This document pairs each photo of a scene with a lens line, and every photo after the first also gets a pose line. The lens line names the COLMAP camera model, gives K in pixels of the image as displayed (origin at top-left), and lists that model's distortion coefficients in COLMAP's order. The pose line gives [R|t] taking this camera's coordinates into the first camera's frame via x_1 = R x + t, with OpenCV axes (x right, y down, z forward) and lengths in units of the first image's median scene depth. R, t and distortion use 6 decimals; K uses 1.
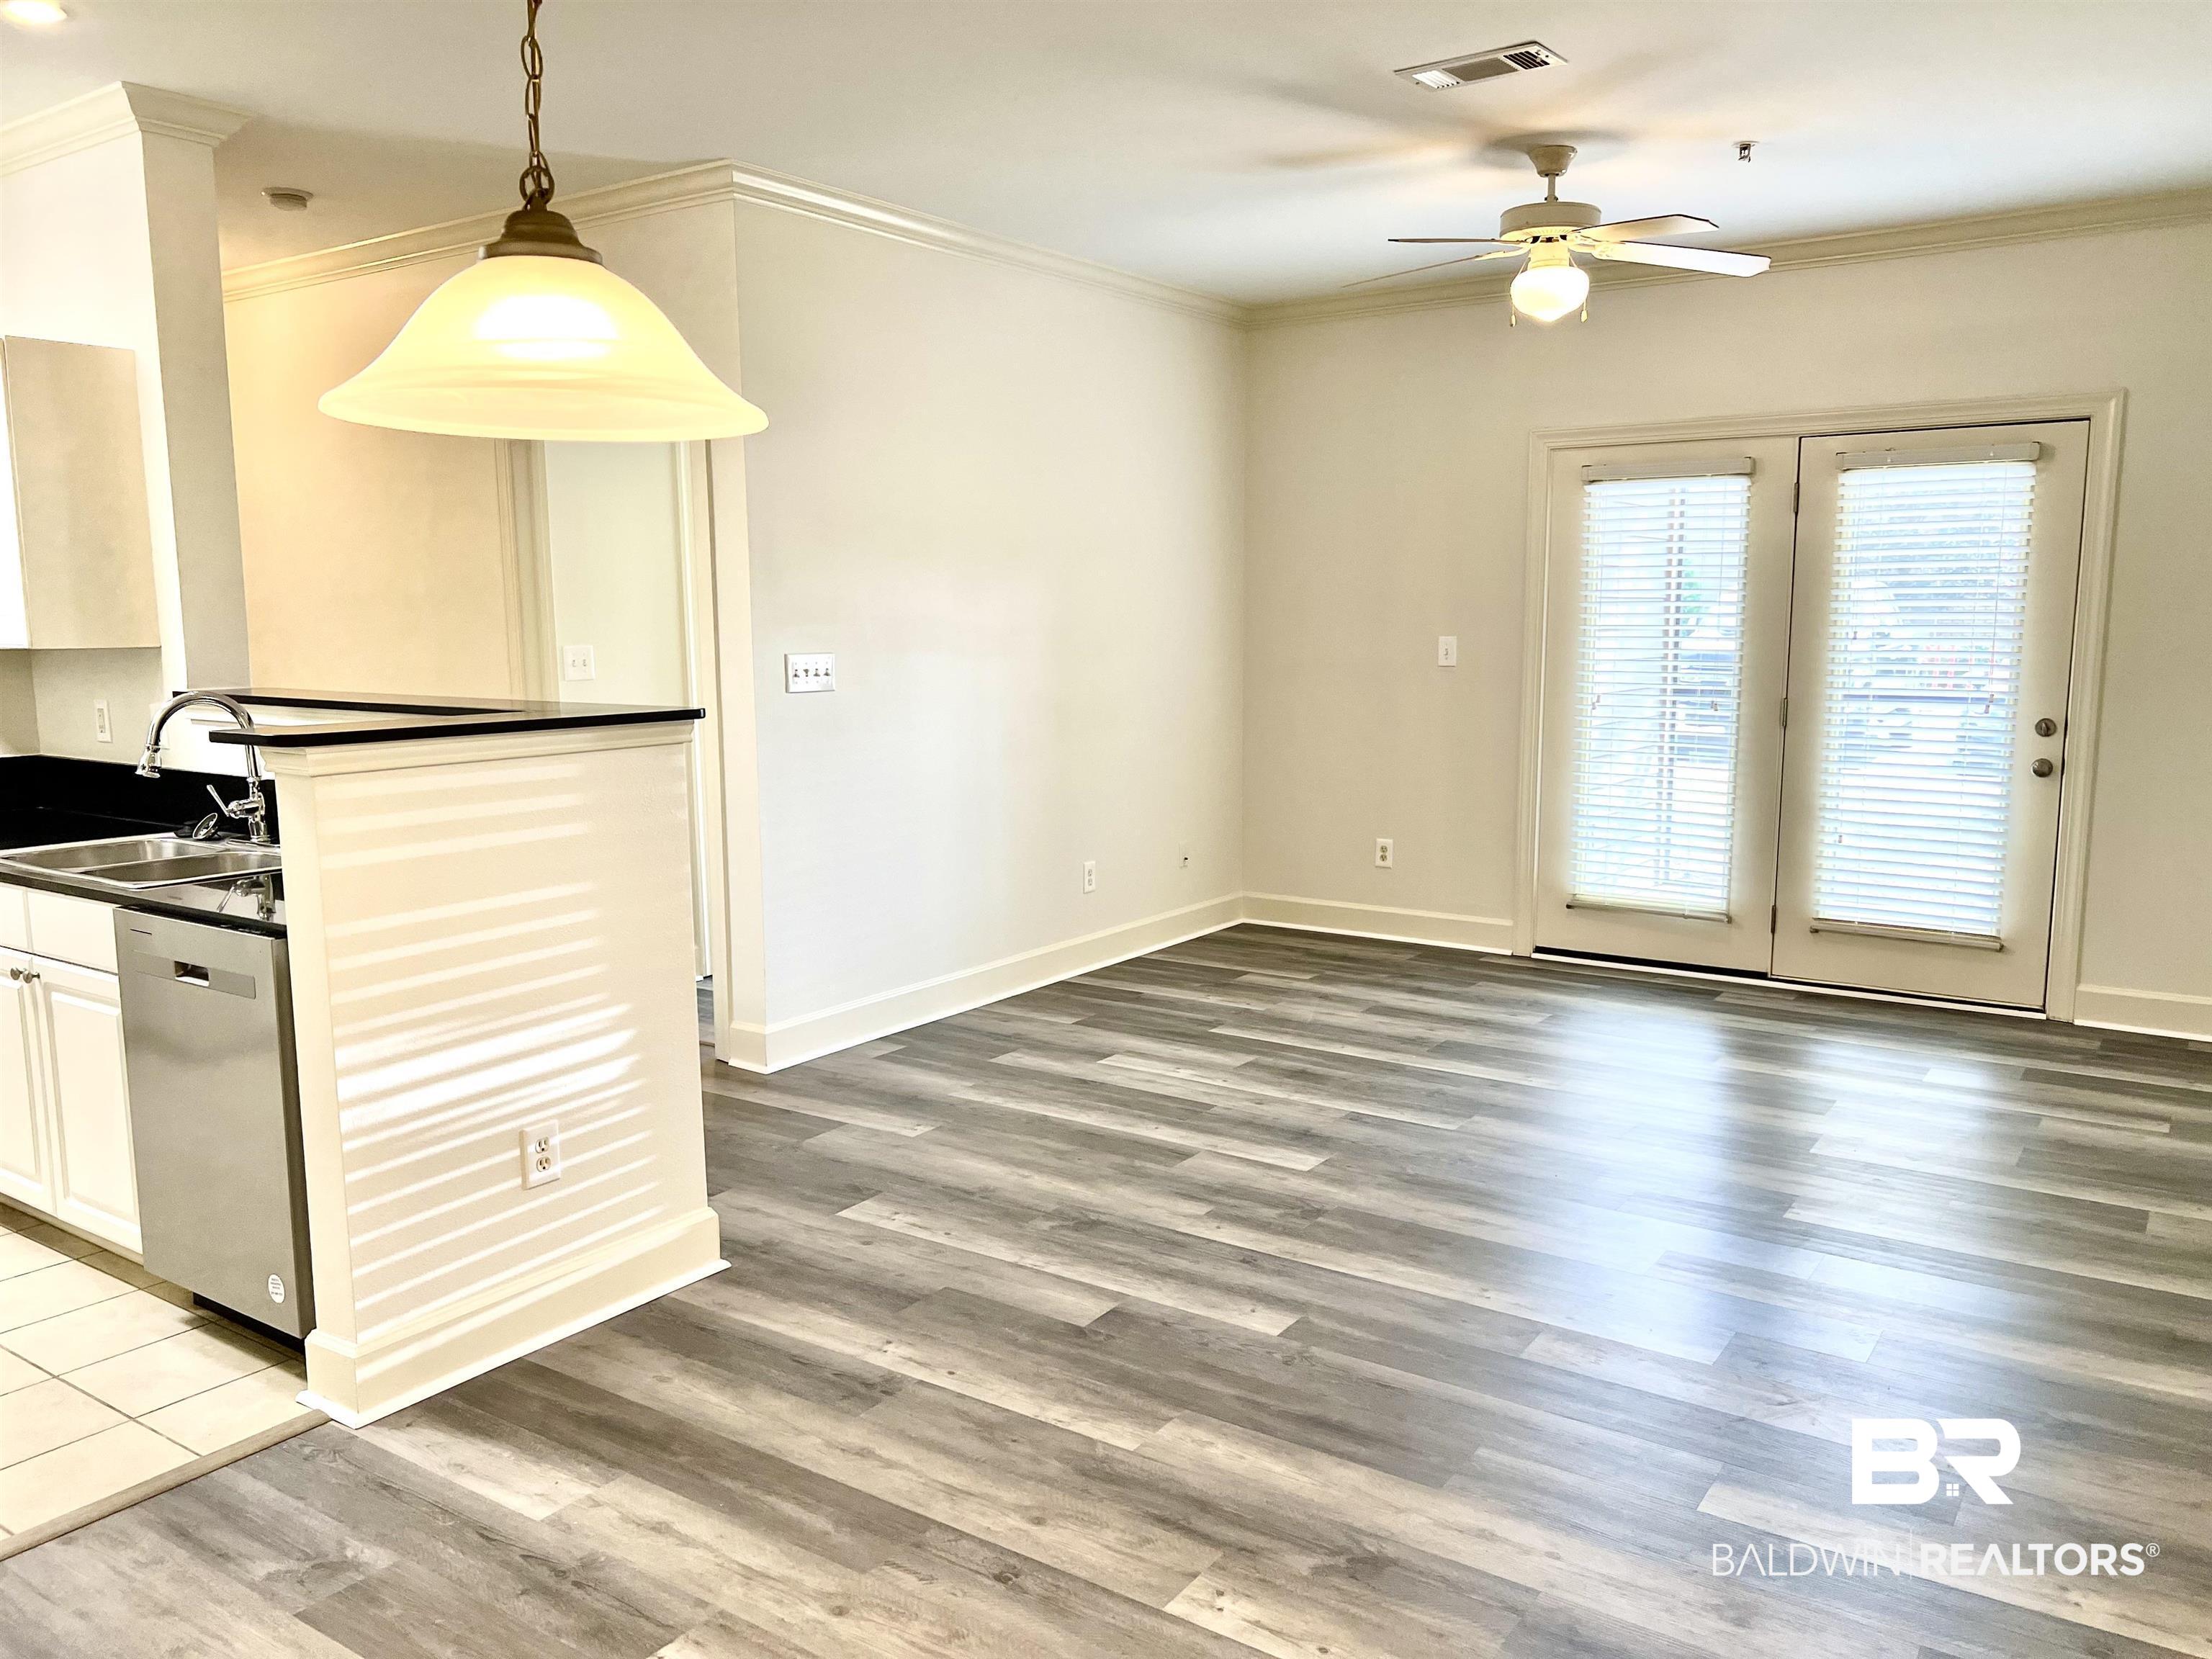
lens RADIAL K [[1656.3, 0, 1101.0], [0, 1656.3, 858.5], [0, 0, 1]] dist [0.068992, -0.135019]
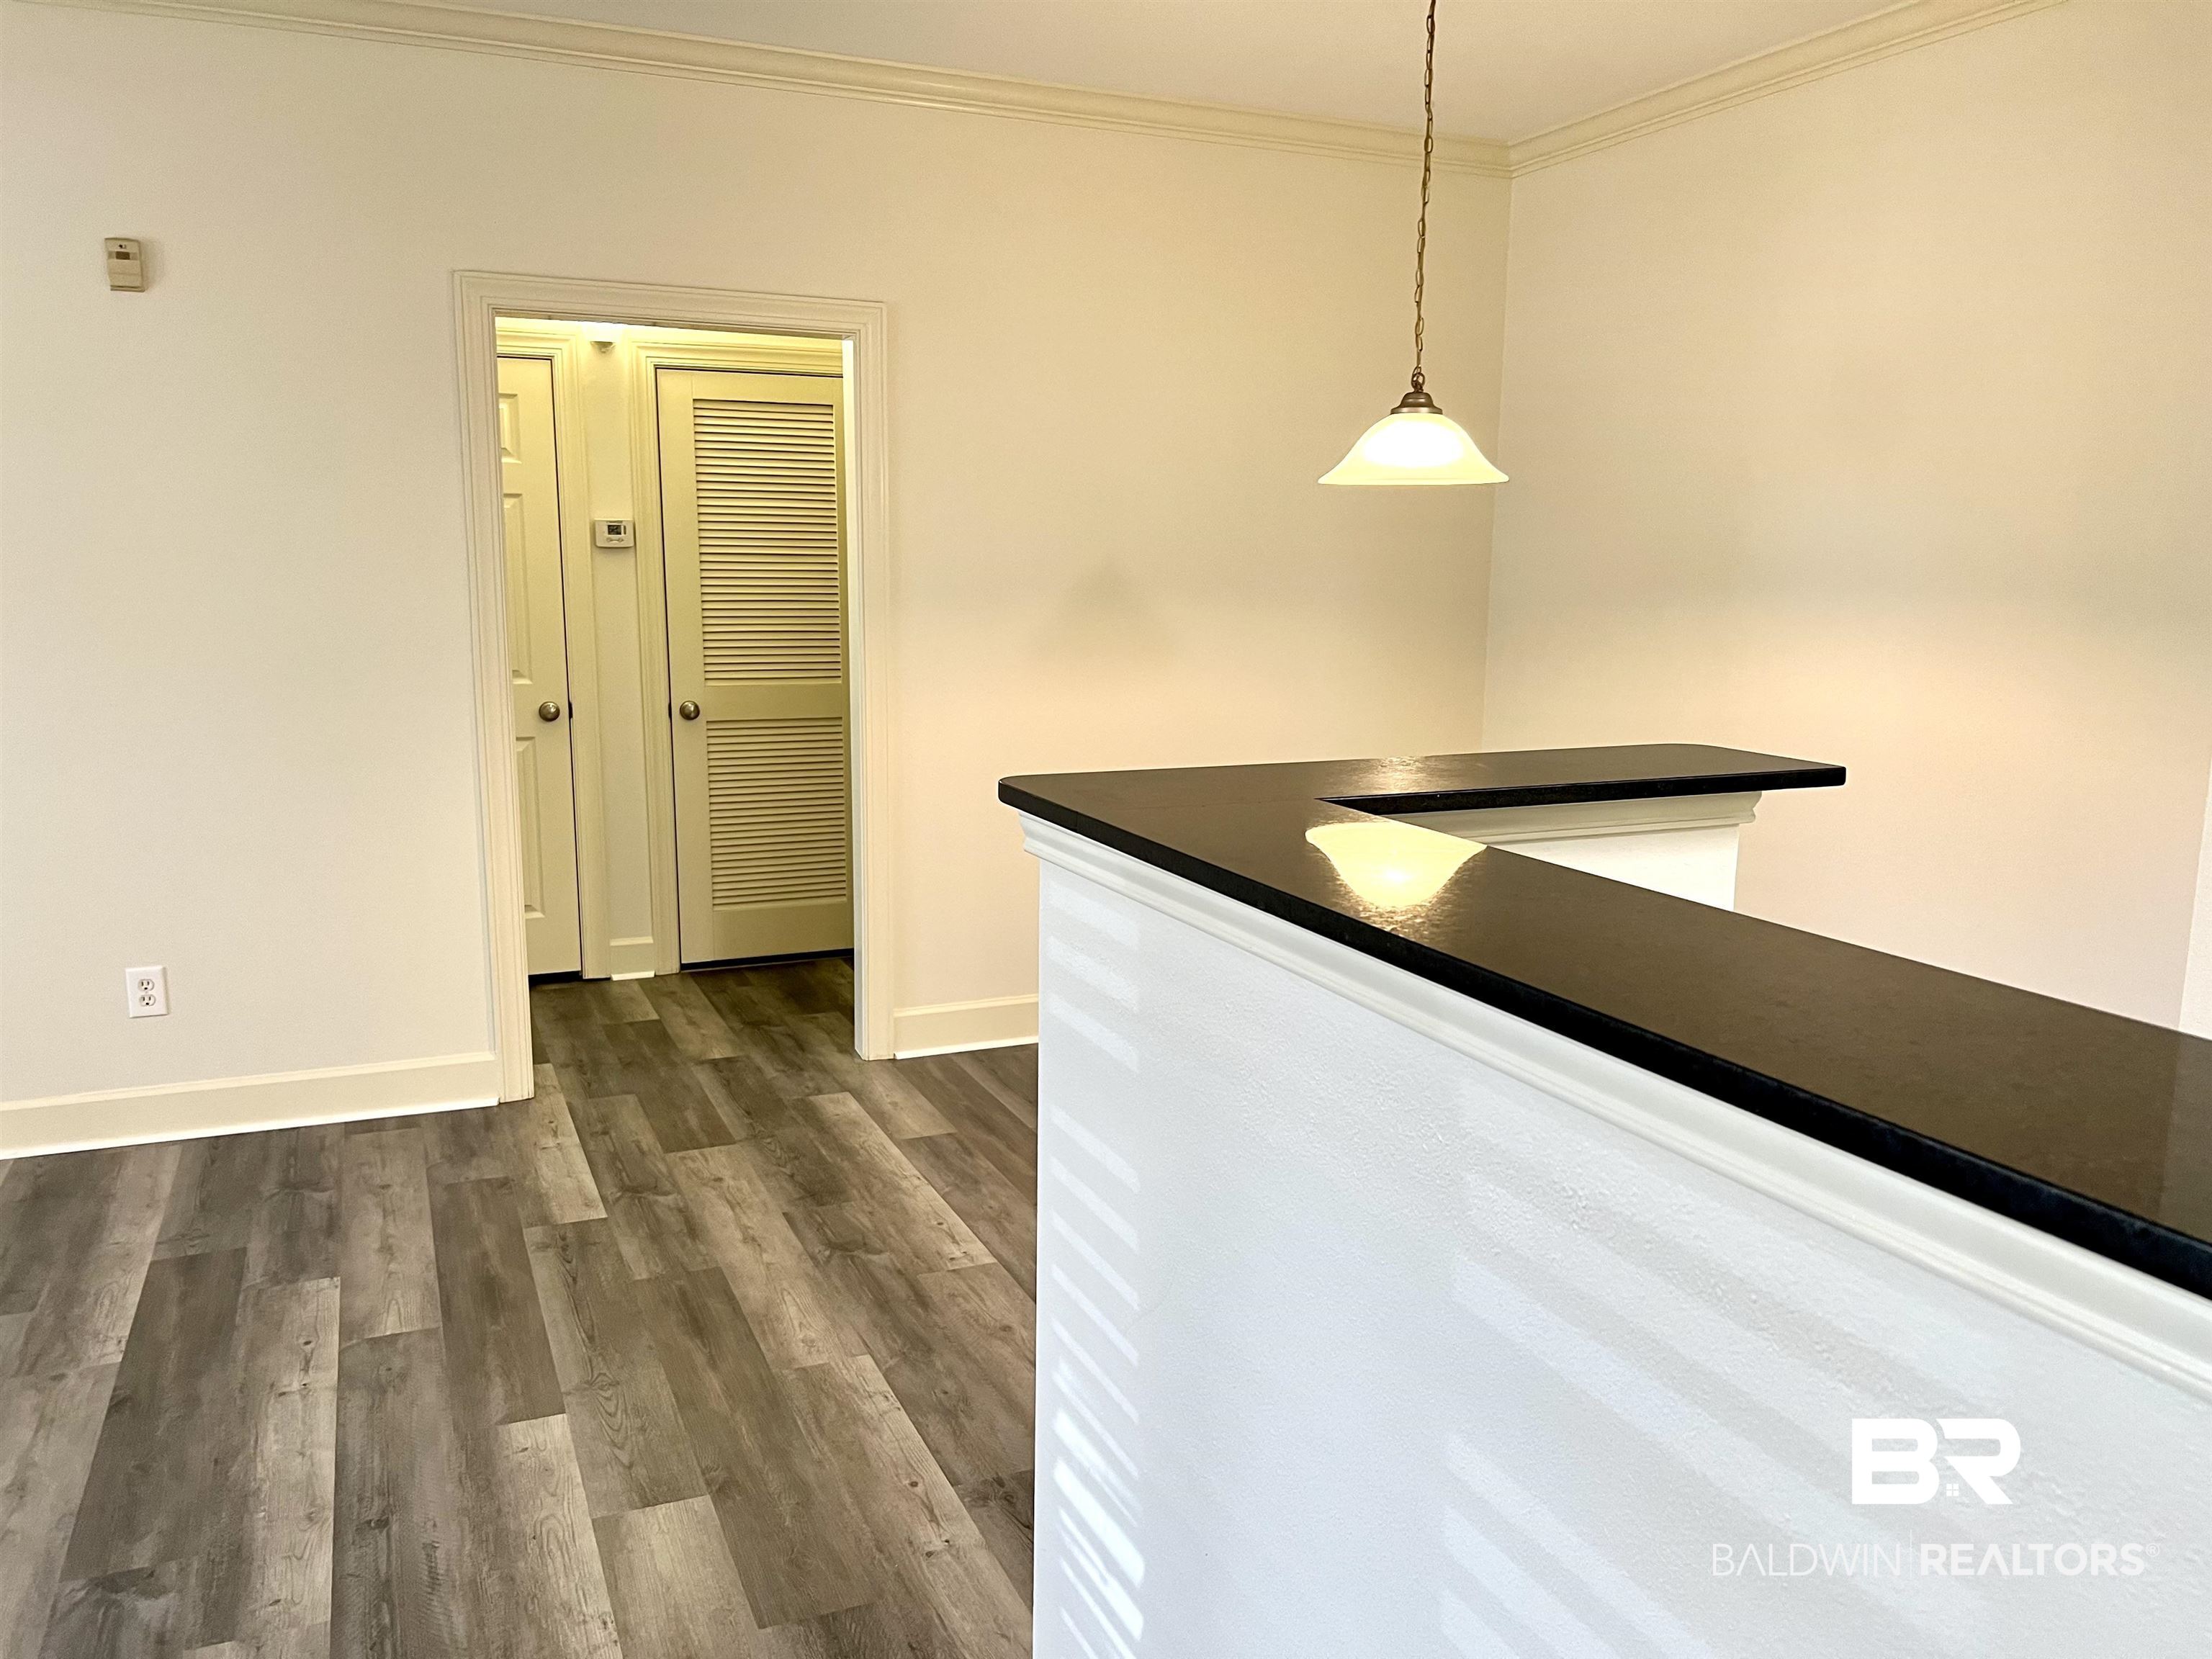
lens RADIAL K [[1685.5, 0, 1101.4], [0, 1685.5, 848.0], [0, 0, 1]] dist [0.068234, -0.082611]
pose [[-0.850186, -0.091214, 0.518521, -0.581201], [0.078524, 0.951893, 0.296199, -0.237596], [-0.520594, 0.292541, -0.802123, 1.542456]]
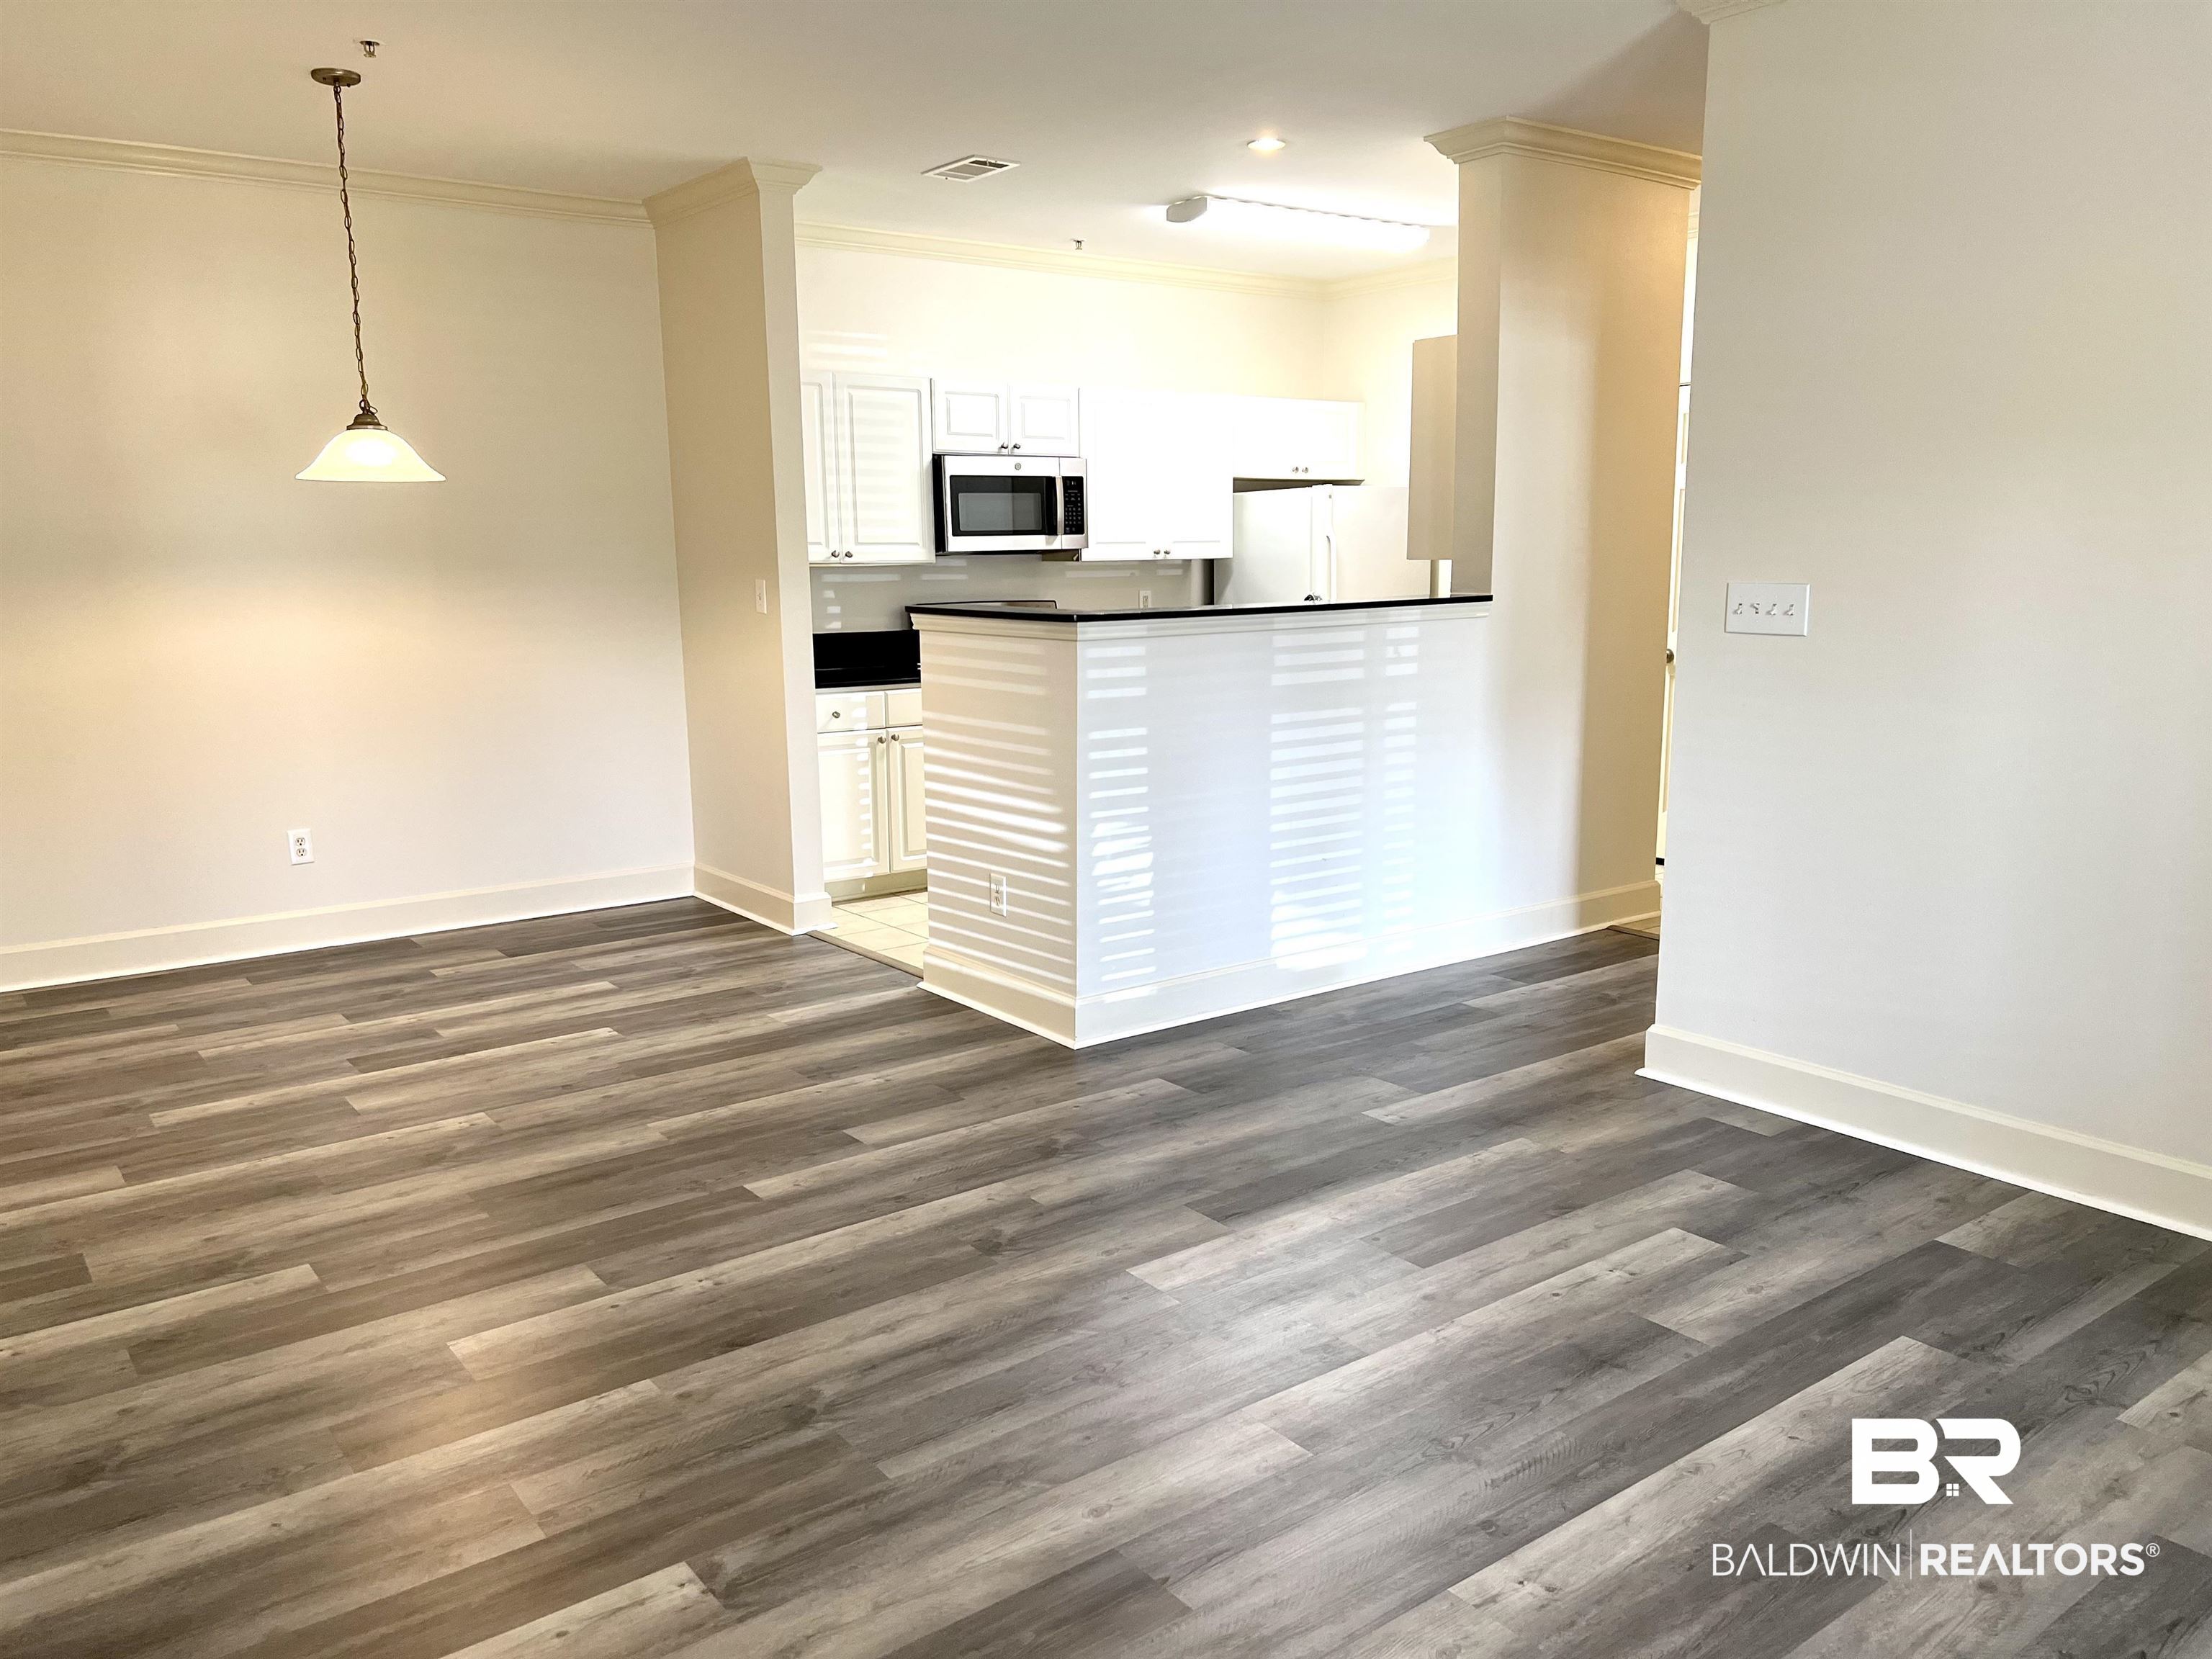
lens RADIAL K [[1685.5, 0, 1101.4], [0, 1685.5, 848.0], [0, 0, 1]] dist [0.068234, -0.082611]
pose [[-0.312903, 0.186849, -0.931225, 1.110804], [-0.130644, 0.962671, 0.237056, -0.251520], [0.940757, 0.195835, -0.276812, 1.575237]]
